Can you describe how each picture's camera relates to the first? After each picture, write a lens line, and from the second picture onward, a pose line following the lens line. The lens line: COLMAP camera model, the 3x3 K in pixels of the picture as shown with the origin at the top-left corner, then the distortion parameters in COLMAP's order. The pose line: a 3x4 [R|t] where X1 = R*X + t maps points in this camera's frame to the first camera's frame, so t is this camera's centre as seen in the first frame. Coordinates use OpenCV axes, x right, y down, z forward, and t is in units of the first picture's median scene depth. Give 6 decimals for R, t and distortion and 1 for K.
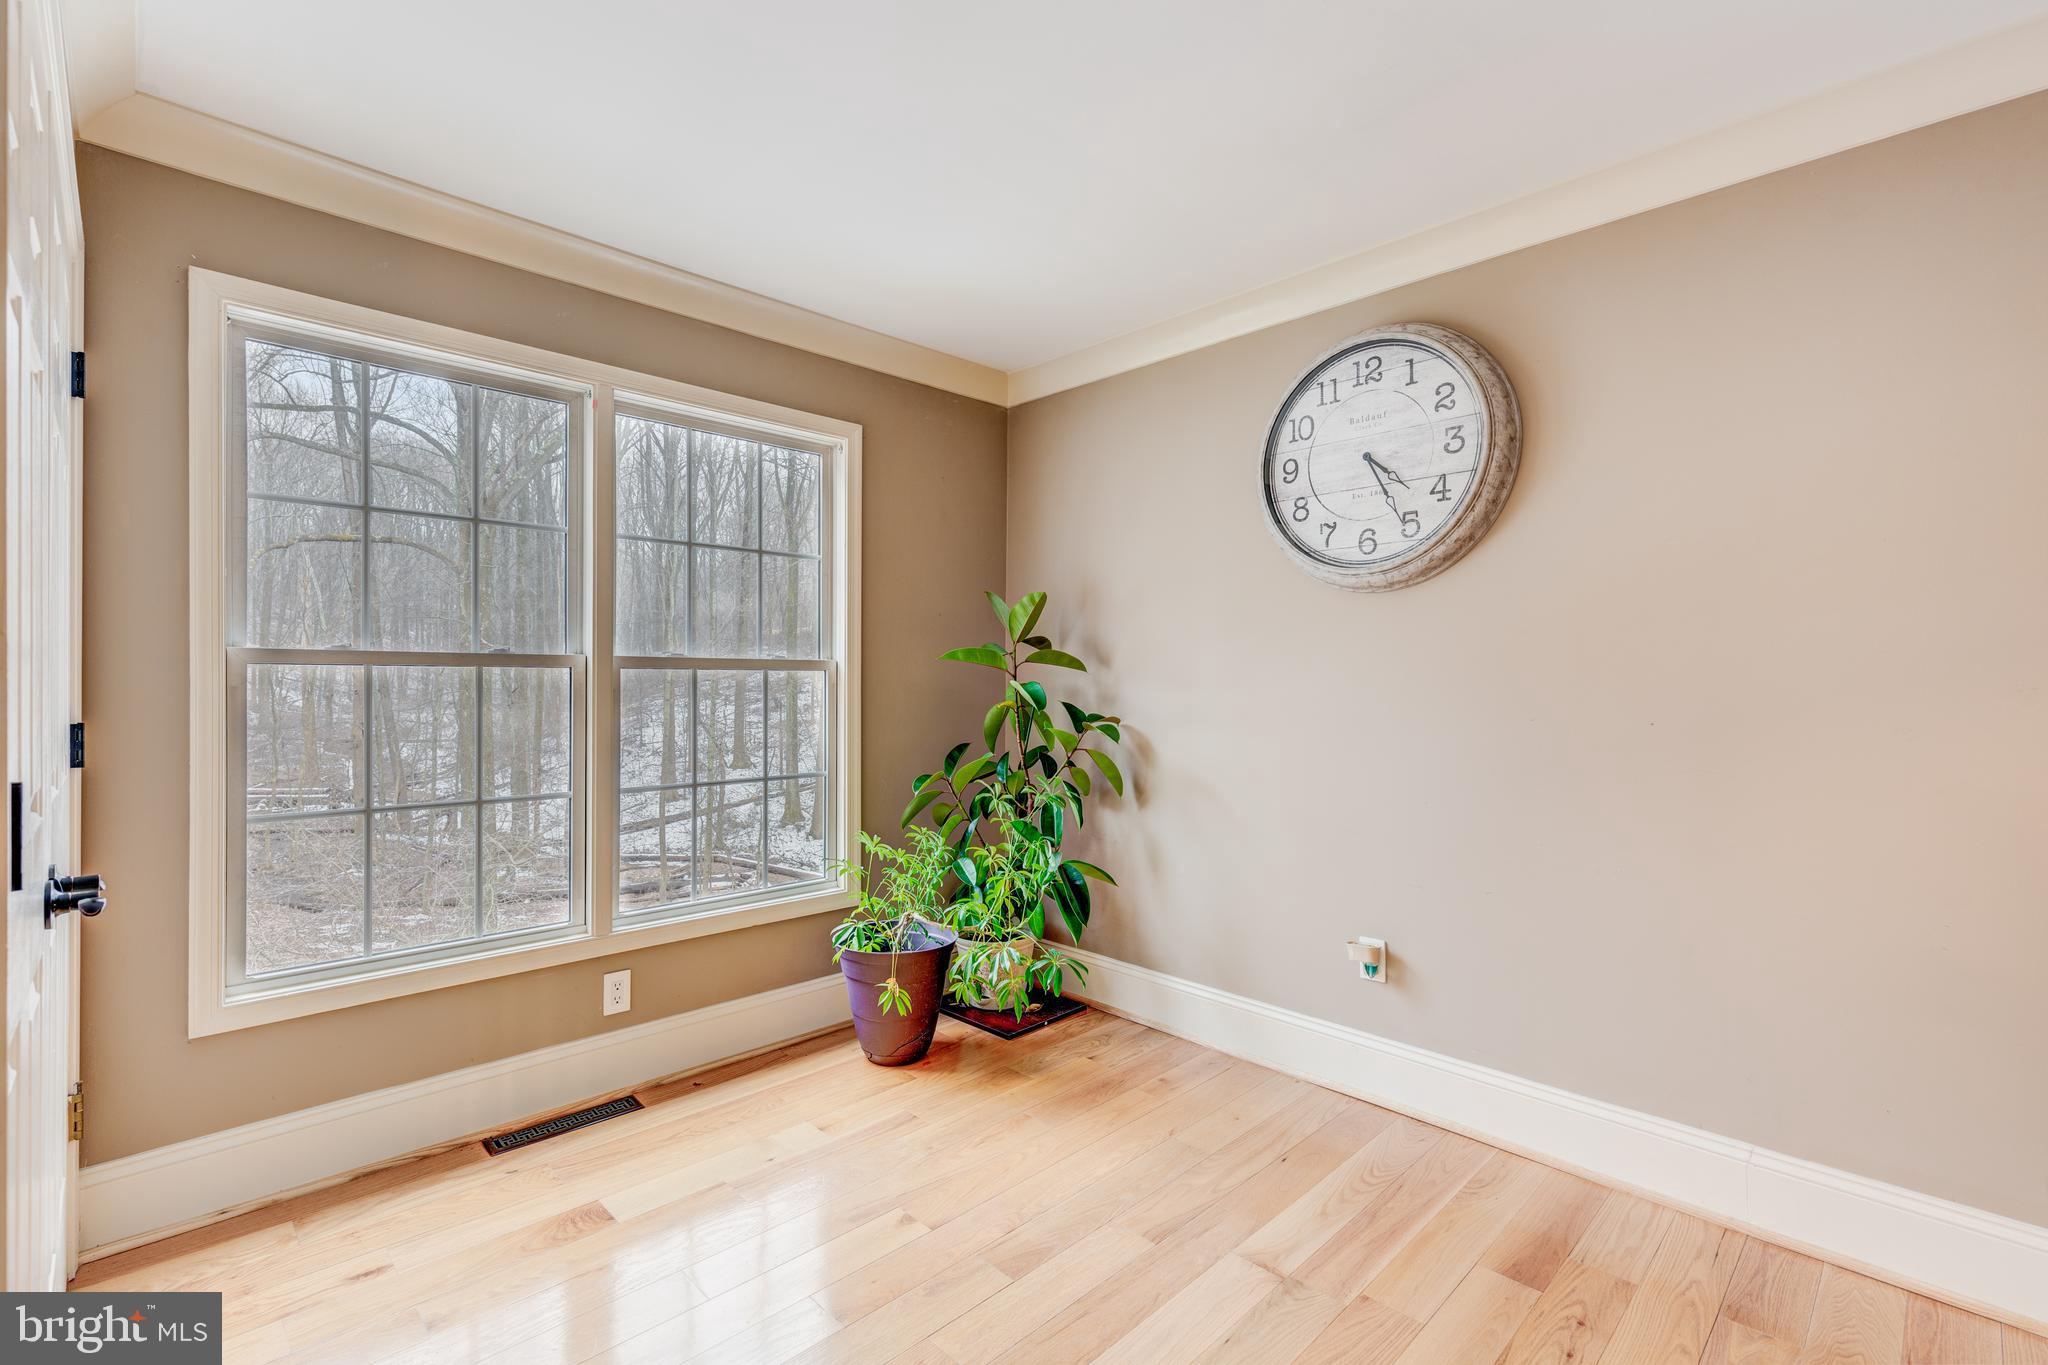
lens RADIAL K [[932.3, 0, 1024.0], [0, 932.3, 682.5], [0, 0, 1]] dist [0.004265, -0.001169]
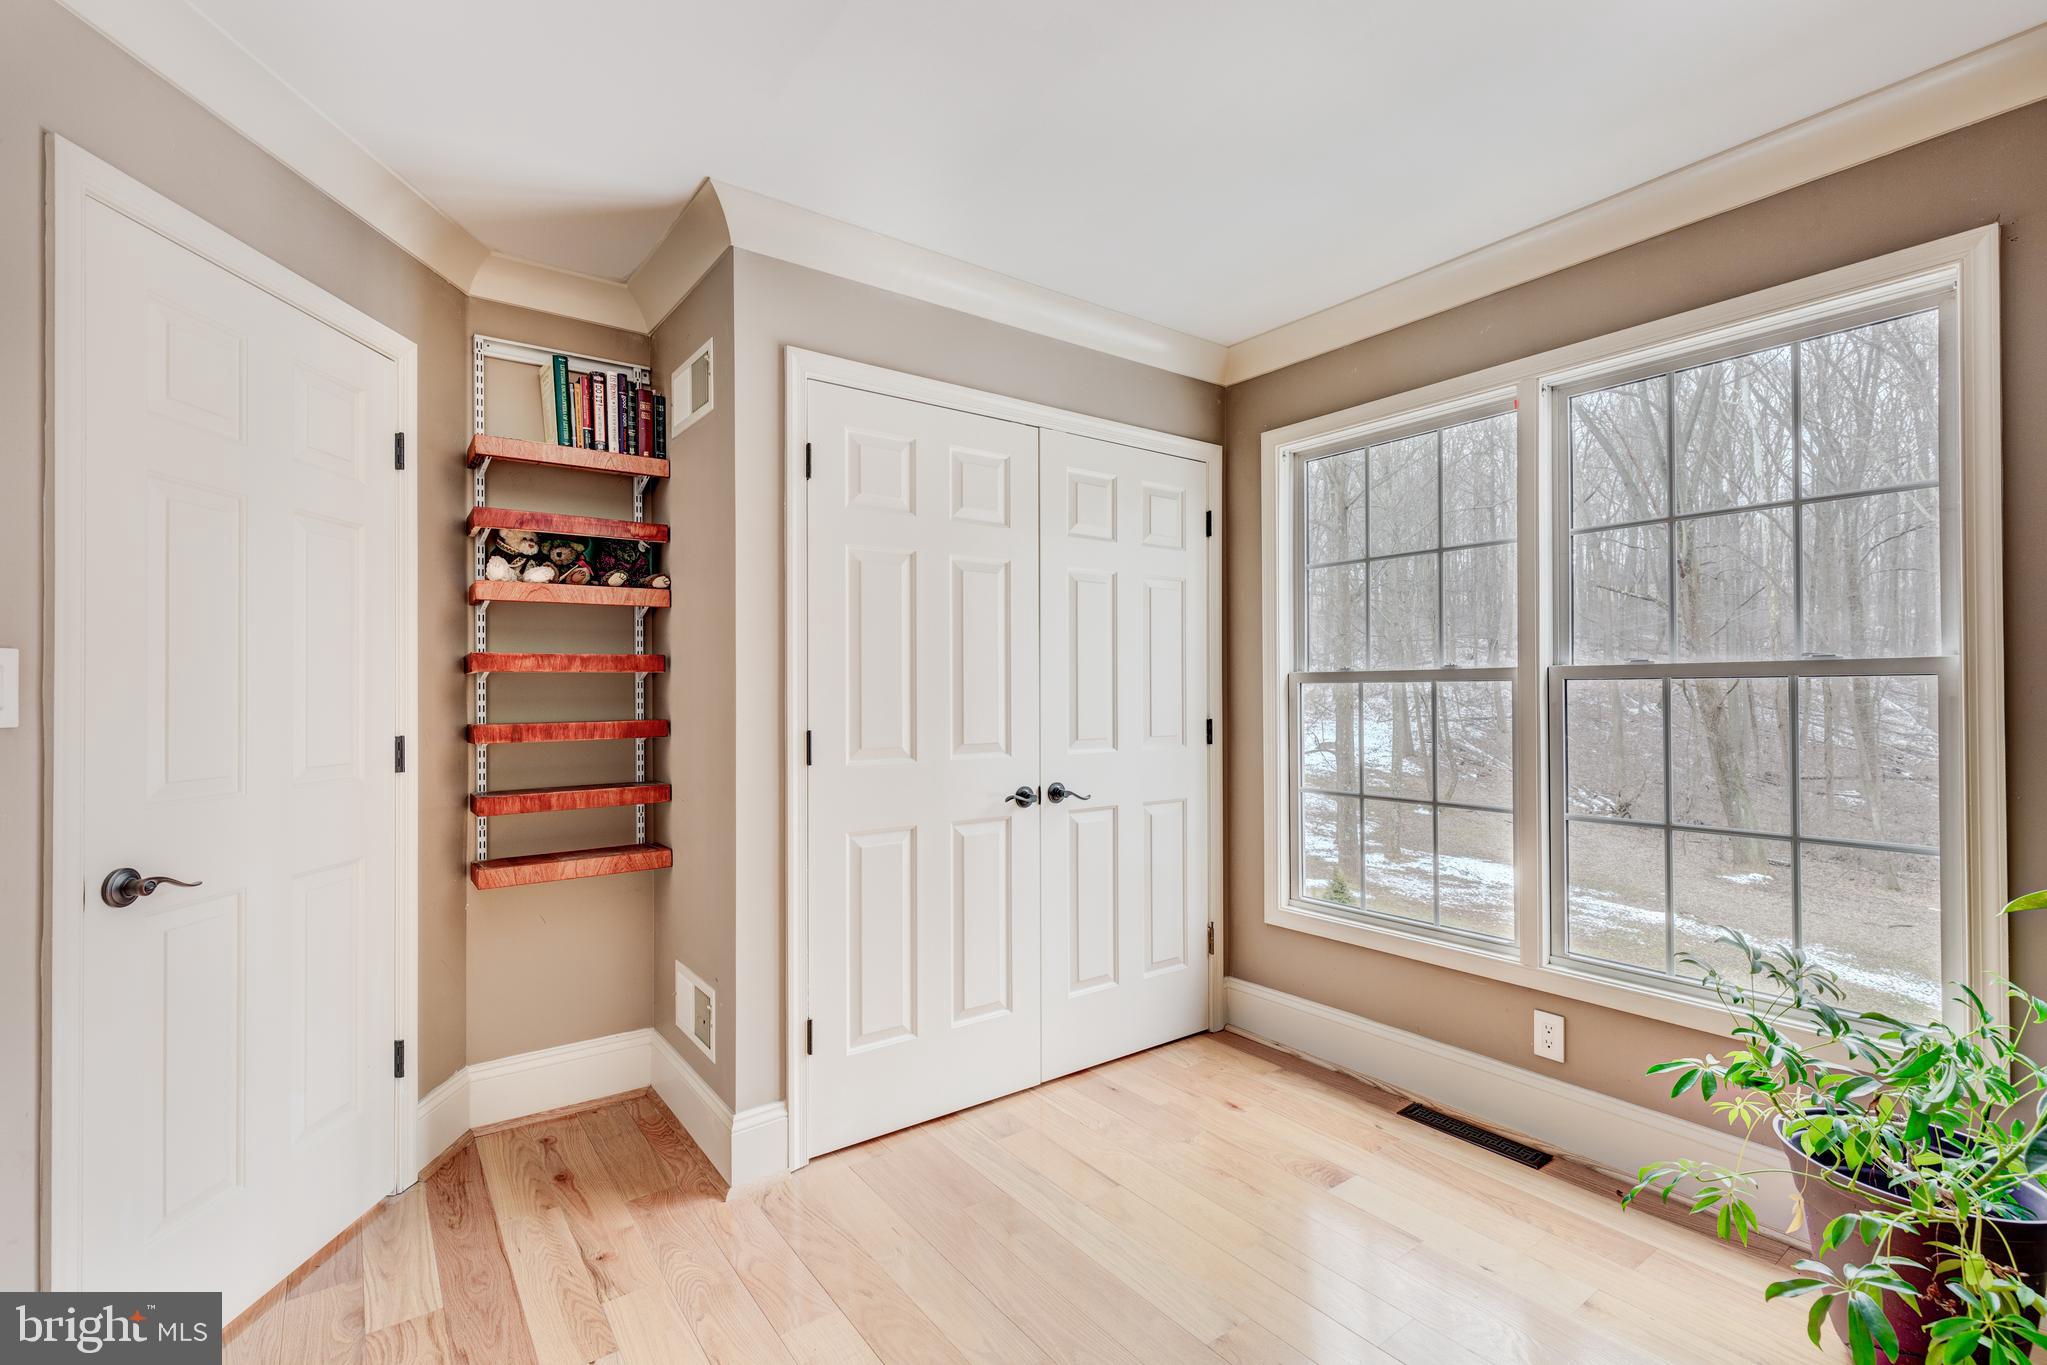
lens RADIAL K [[931.8, 0, 1023.5], [0, 931.8, 682.5], [0, 0, 1]] dist [0.004265, -0.001169]
pose [[-0.151314, -0.015040, -0.988371, 0.560522], [0.001691, 0.999879, -0.015474, 0.000815], [0.988484, -0.004013, -0.151270, 0.649360]]
